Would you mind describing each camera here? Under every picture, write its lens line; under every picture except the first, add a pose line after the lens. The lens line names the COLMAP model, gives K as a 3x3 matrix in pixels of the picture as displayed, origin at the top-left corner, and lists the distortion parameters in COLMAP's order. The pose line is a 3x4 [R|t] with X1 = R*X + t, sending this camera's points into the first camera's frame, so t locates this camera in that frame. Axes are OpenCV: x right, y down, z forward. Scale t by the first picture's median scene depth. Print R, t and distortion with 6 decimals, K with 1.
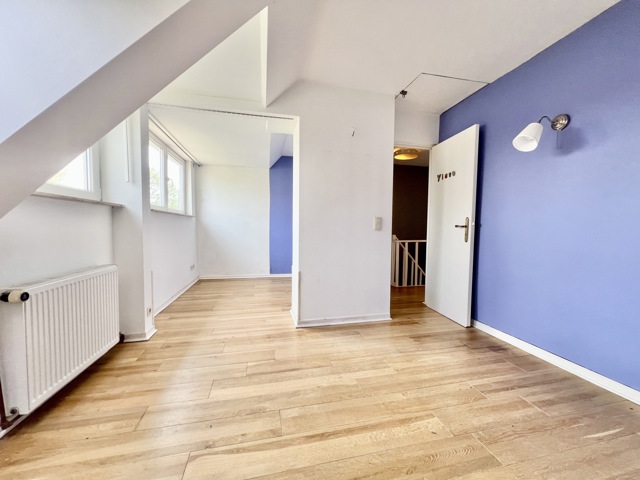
lens RADIAL K [[256.9, 0, 321.6], [0, 256.9, 240.3], [0, 0, 1]] dist [-0.002764, 0.000663]
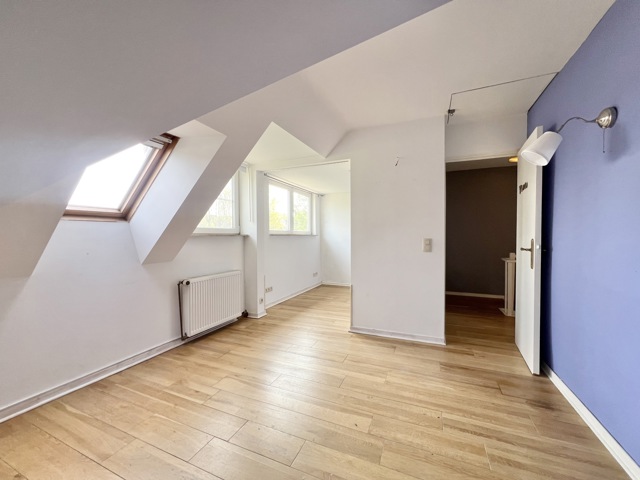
lens RADIAL K [[256.9, 0, 320.5], [0, 256.9, 240.1], [0, 0, 1]] dist [-0.002764, 0.000663]
pose [[0.803670, -0.005920, -0.595046, 0.561304], [-0.015412, 0.999408, -0.030758, -0.054116], [0.594876, 0.033890, 0.803103, -0.068941]]
